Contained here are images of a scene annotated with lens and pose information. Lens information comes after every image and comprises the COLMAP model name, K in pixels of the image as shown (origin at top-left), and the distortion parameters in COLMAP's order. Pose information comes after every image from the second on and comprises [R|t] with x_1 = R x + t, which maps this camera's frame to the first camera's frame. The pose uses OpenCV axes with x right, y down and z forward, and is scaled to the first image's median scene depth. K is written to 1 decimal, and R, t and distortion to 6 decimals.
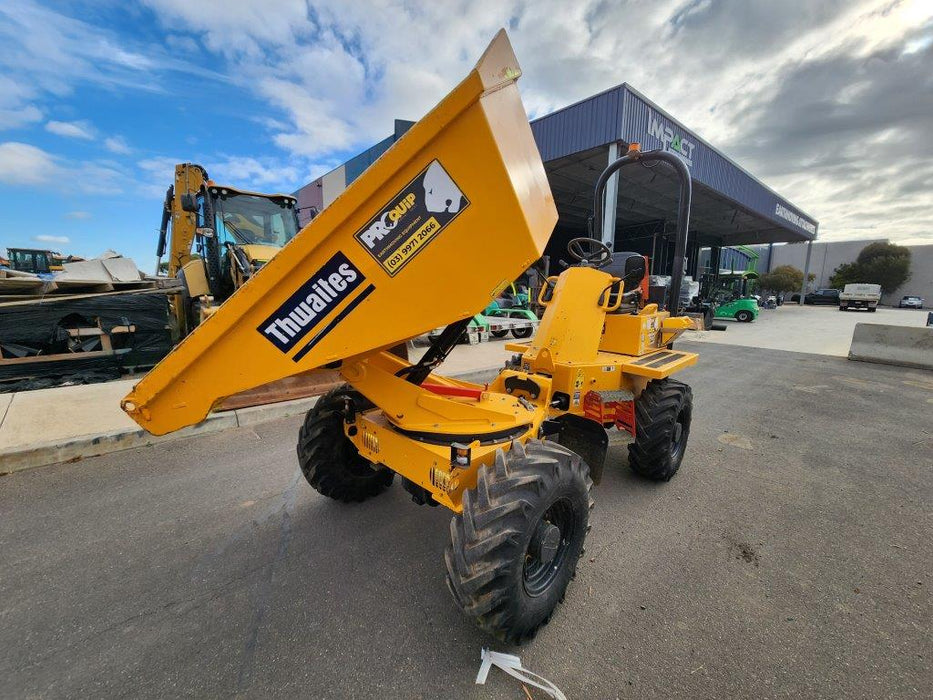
lens RADIAL K [[382.0, 0, 464.7], [0, 382.0, 350.9], [0, 0, 1]] dist [0.002627, -0.000052]
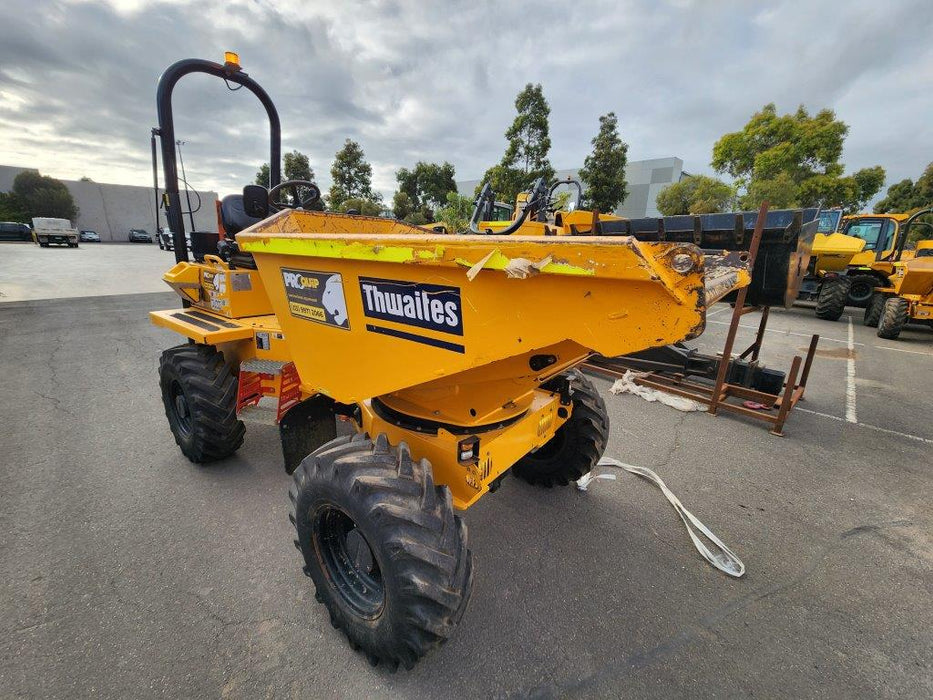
lens RADIAL K [[382.4, 0, 459.7], [0, 382.4, 348.6], [0, 0, 1]] dist [0.002221, -0.000115]
pose [[-0.081635, -0.295265, 0.951921, -0.450475], [0.139963, 0.942248, 0.304267, -0.111139], [-0.986786, 0.158073, -0.035594, 0.531043]]
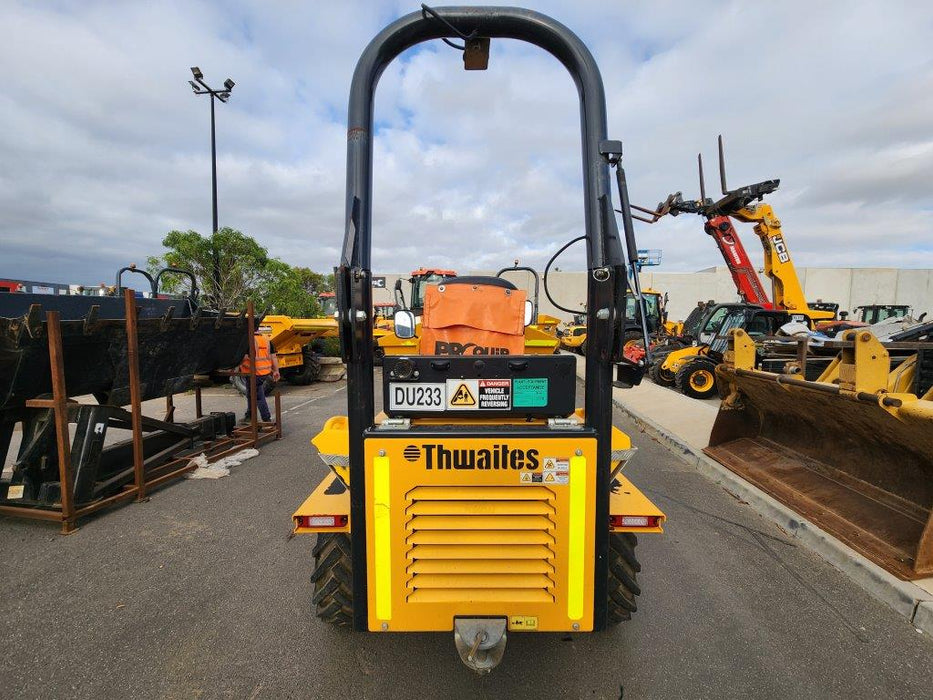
lens RADIAL K [[381.5, 0, 460.9], [0, 381.5, 348.6], [0, 0, 1]] dist [0.000694, 0.000435]
pose [[-0.729916, 0.007924, -0.683491, 0.624401], [-0.145683, 0.975154, 0.166884, -0.213897], [0.667832, 0.221384, -0.710626, 1.132517]]
